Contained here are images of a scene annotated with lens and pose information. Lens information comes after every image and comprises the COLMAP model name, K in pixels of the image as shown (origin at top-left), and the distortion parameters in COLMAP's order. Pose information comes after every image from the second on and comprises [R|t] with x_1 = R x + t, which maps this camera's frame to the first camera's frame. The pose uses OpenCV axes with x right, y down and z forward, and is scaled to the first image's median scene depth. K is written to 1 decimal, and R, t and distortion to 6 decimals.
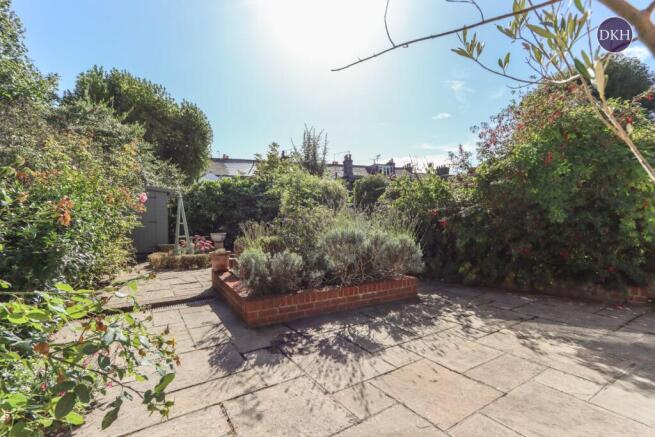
lens RADIAL K [[304.5, 0, 327.8], [0, 304.5, 220.3], [0, 0, 1]] dist [-0.004049, -0.000567]
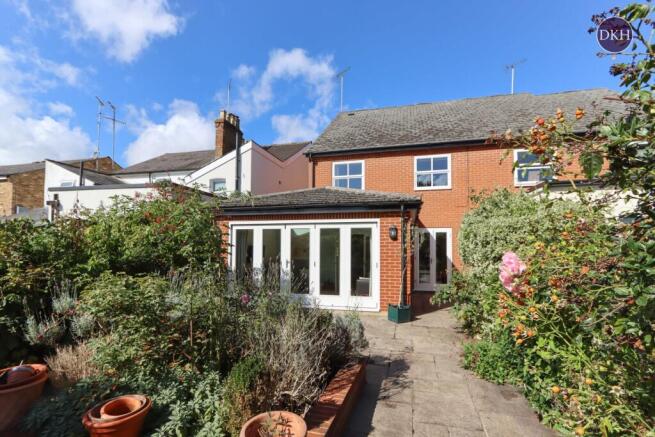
lens RADIAL K [[304.5, 0, 327.4], [0, 304.5, 221.1], [0, 0, 1]] dist [-0.004049, -0.000567]
pose [[-0.668197, 0.035023, 0.743160, -1.007004], [-0.002882, 0.998762, -0.049661, -0.184854], [-0.743979, -0.035325, -0.667268, 1.837279]]
